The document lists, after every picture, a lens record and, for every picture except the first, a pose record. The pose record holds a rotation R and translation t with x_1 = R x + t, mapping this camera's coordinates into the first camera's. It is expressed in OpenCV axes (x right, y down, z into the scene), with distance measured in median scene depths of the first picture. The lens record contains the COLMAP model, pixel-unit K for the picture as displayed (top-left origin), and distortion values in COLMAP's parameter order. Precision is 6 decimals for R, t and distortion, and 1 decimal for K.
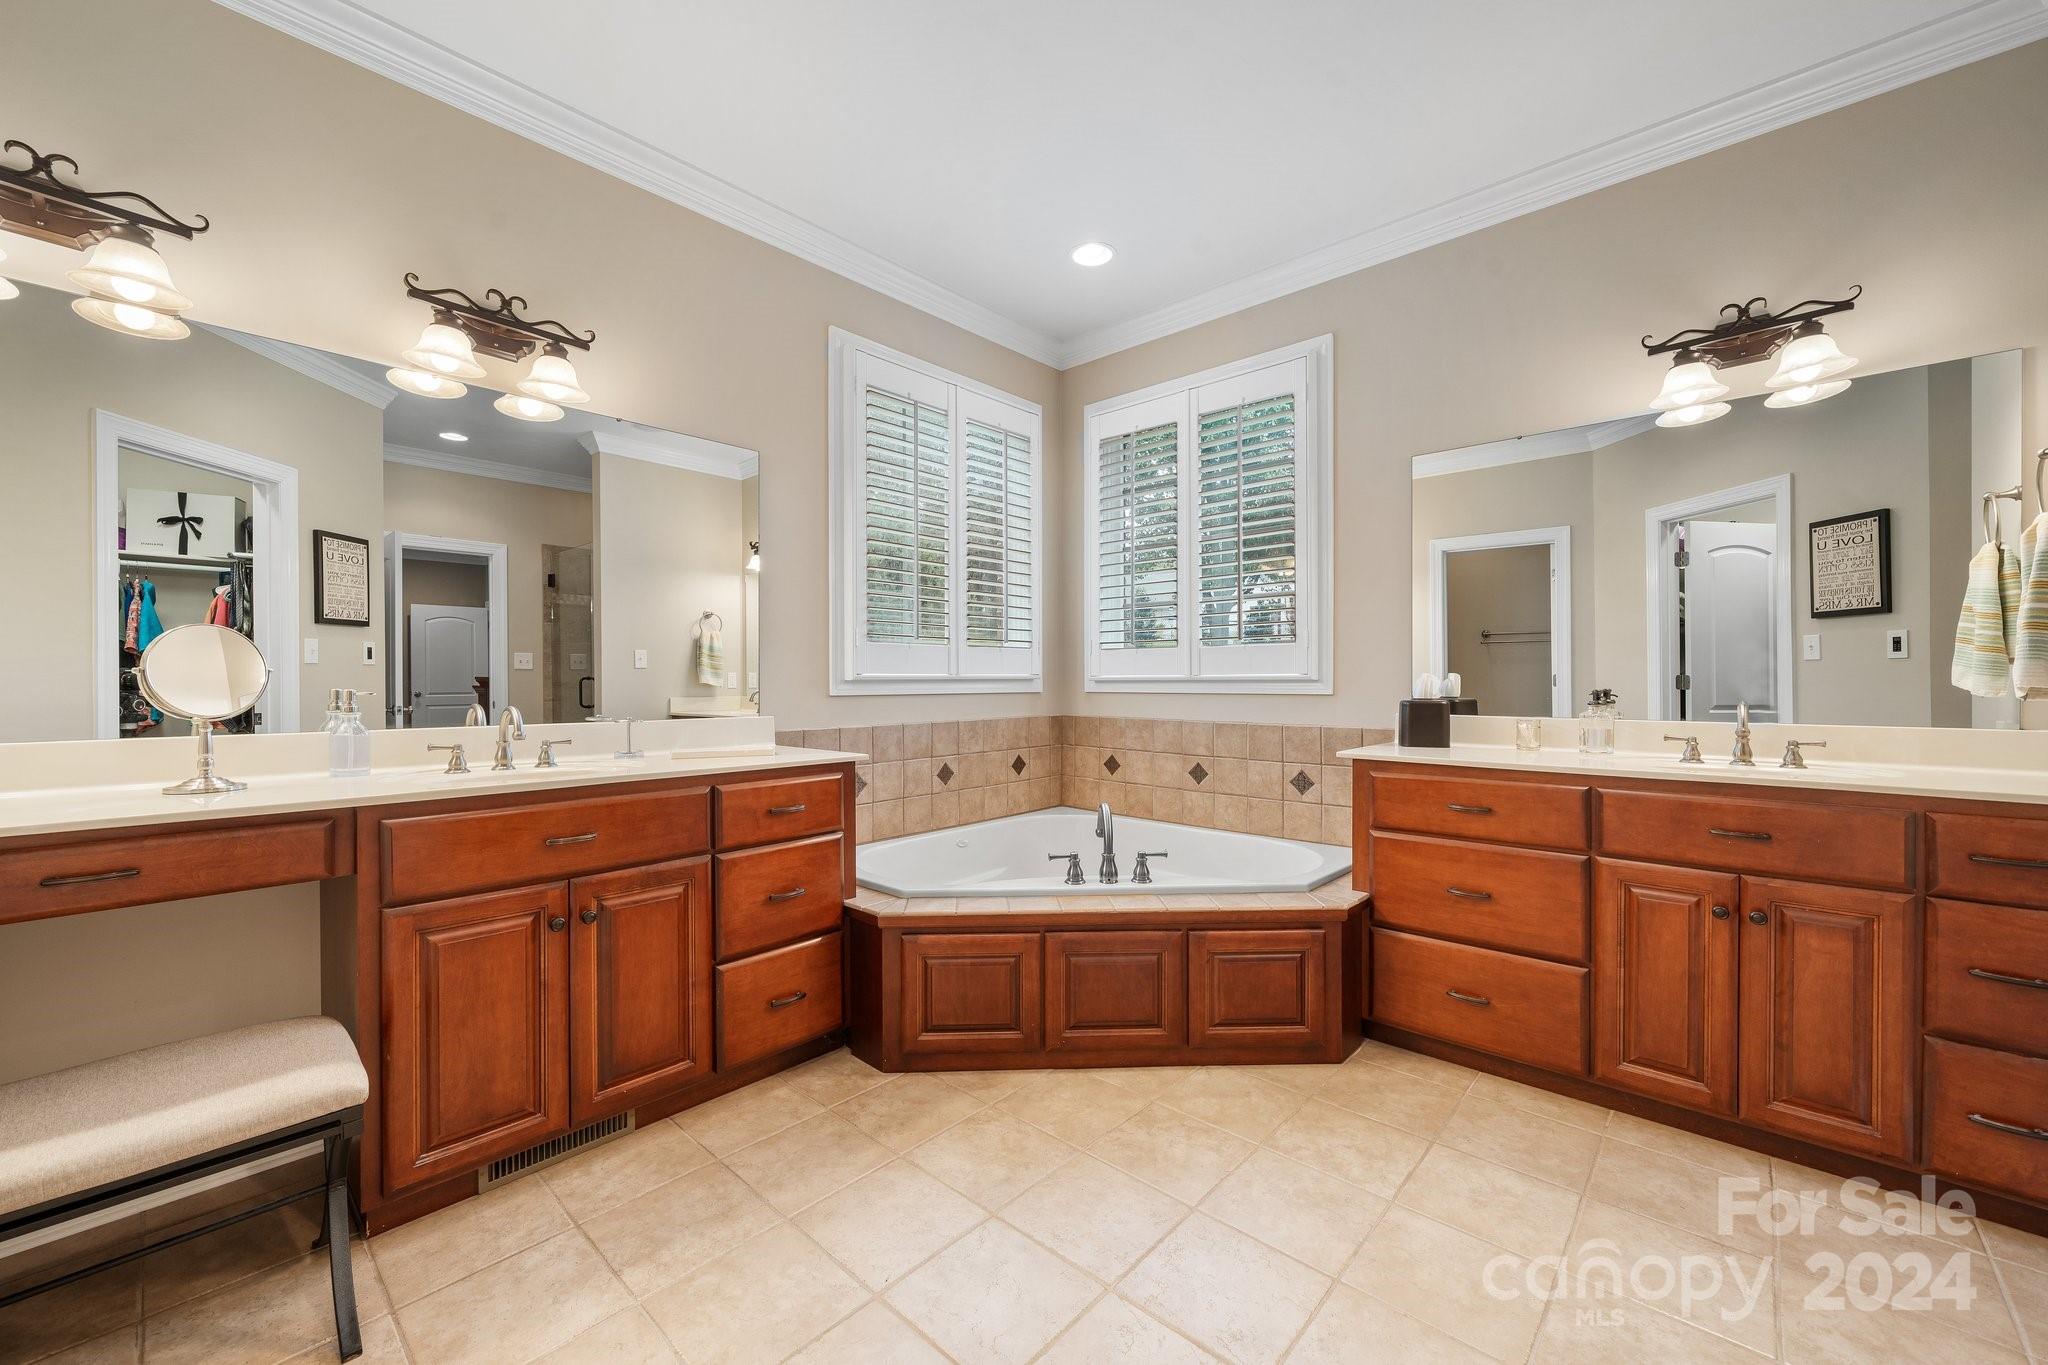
lens RADIAL K [[802.7, 0, 1024.0], [0, 802.7, 682.5], [0, 0, 1]] dist [-0.001037, -0.000042]
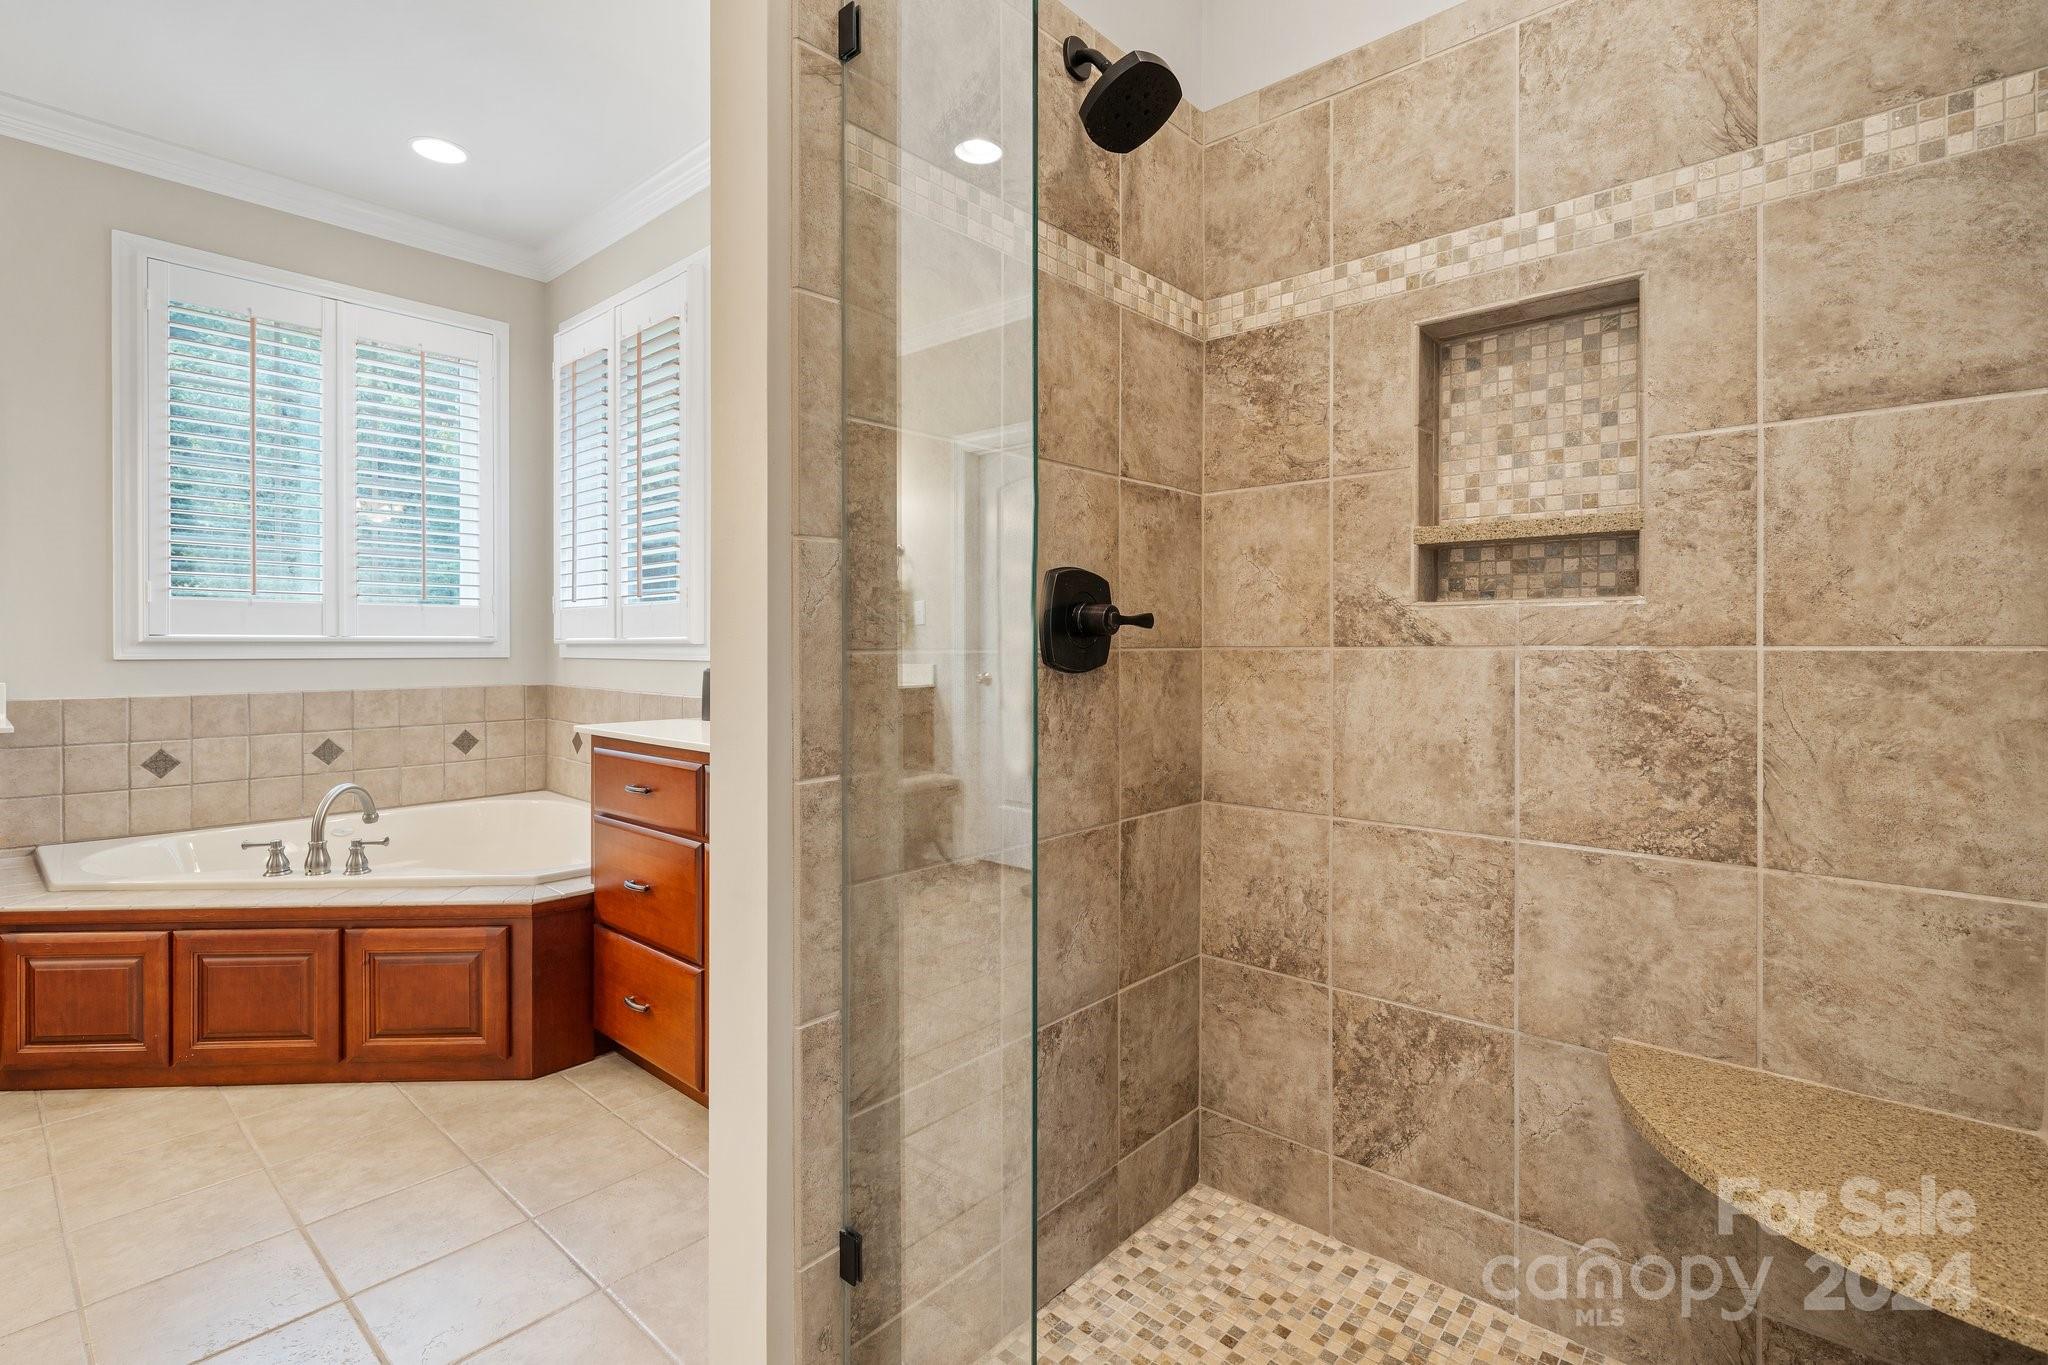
lens RADIAL K [[941.2, 0, 1025.3], [0, 941.2, 649.5], [0, 0, 1]] dist [-0.004502, -0.001330]
pose [[0.999296, 0.006857, 0.036888, 0.694223], [-0.006837, 0.999976, -0.000650, -0.000274], [-0.036892, 0.000397, 0.999319, -0.040231]]
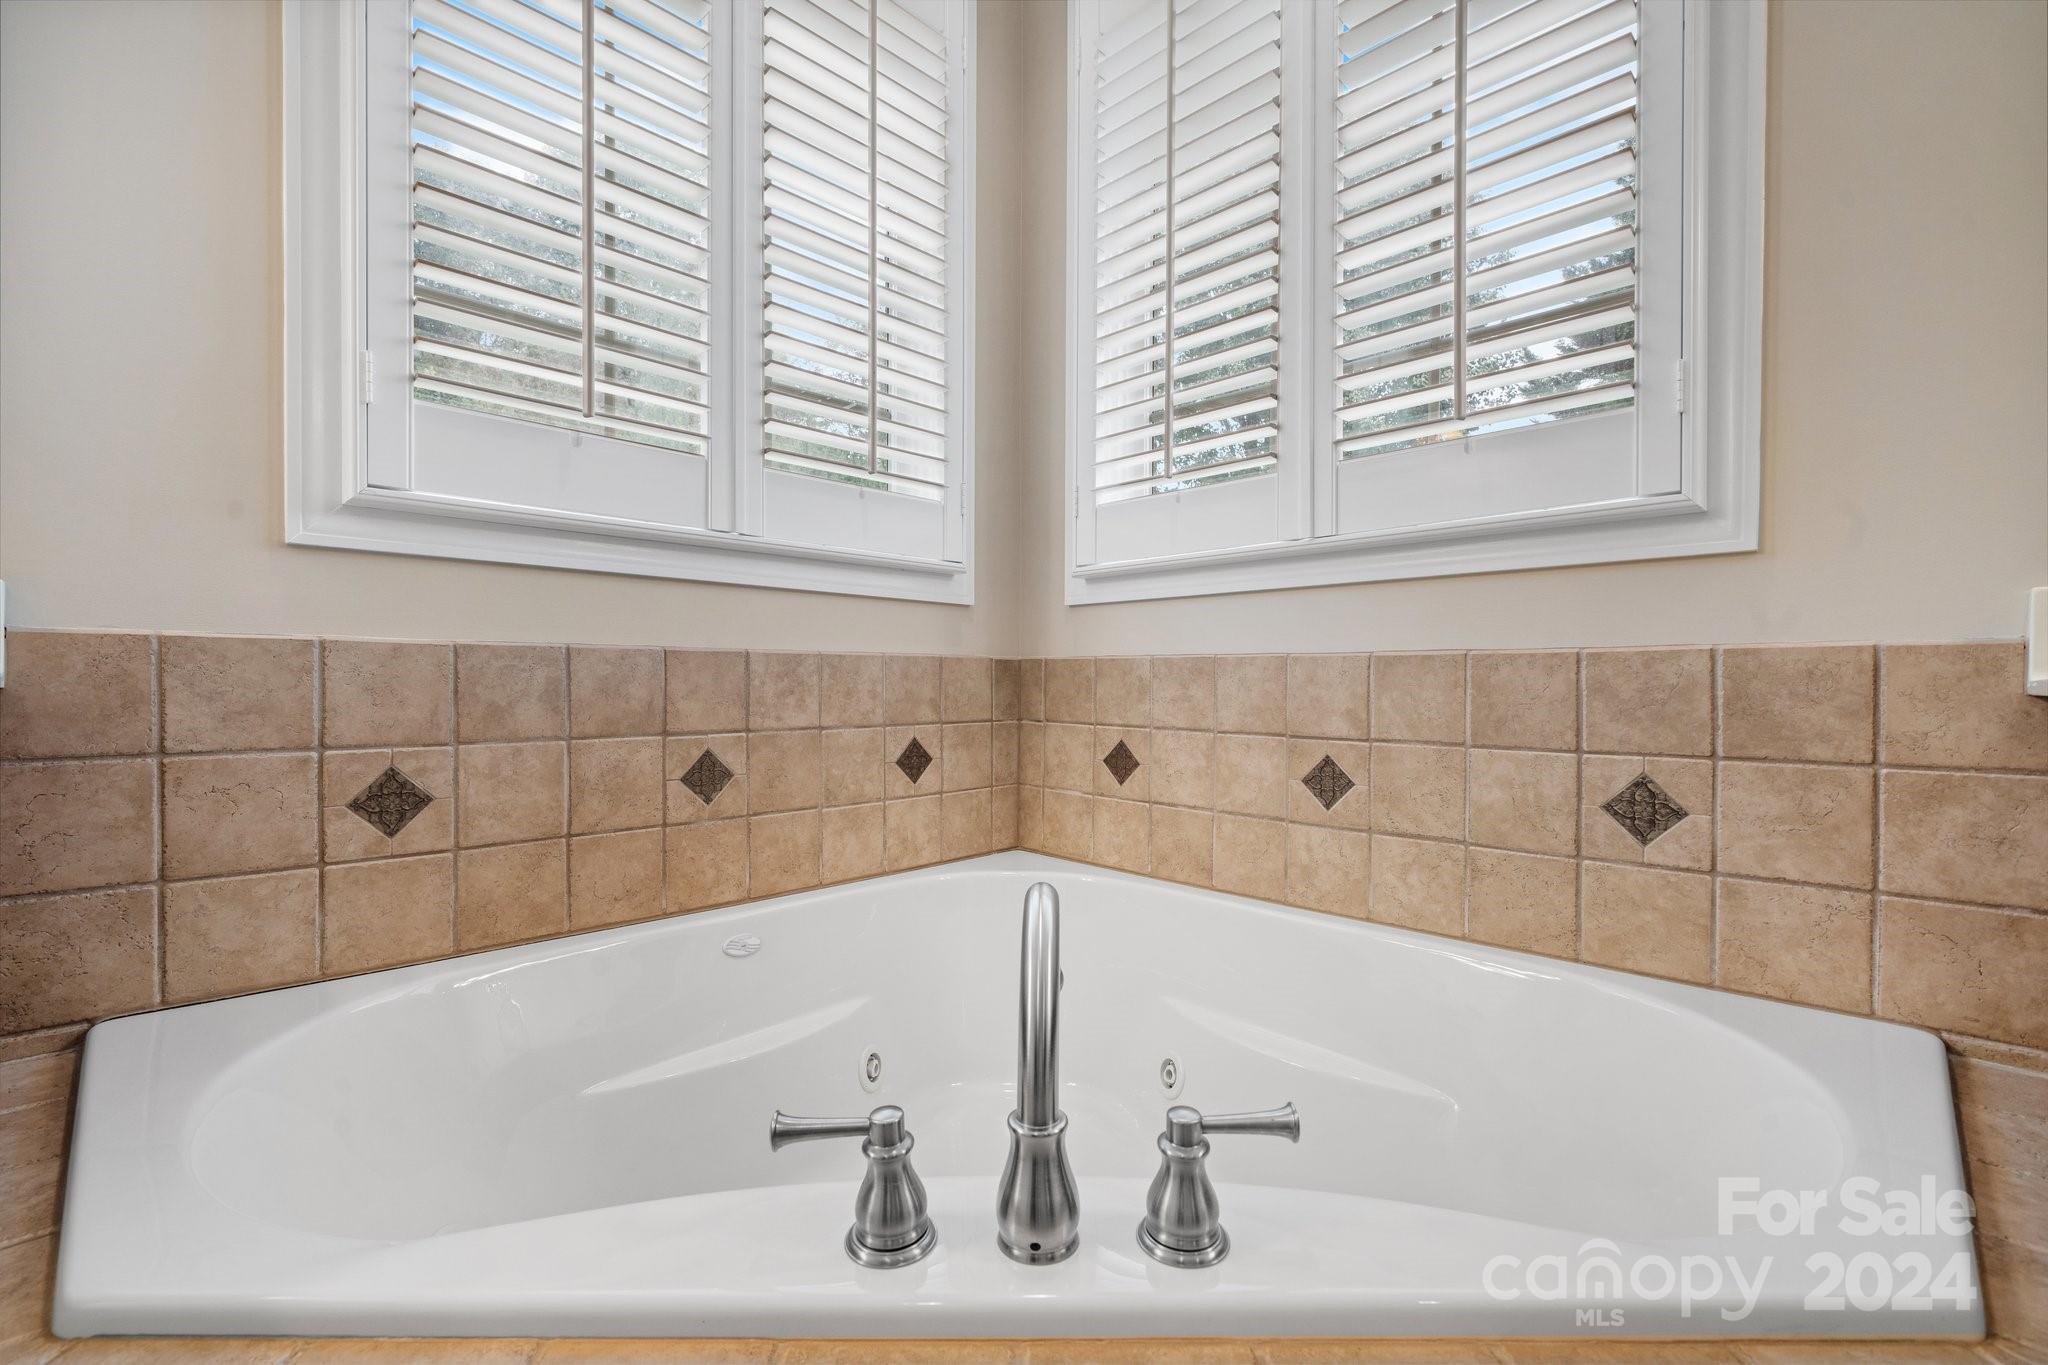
lens RADIAL K [[889.9, 0, 1019.1], [0, 889.9, 688.9], [0, 0, 1]] dist [0.002672, -0.000204]
pose [[0.999069, 0.006685, -0.042624, 0.091826], [-0.006589, 0.999975, 0.002386, 0.075762], [0.042639, -0.002103, 0.999088, 0.623791]]
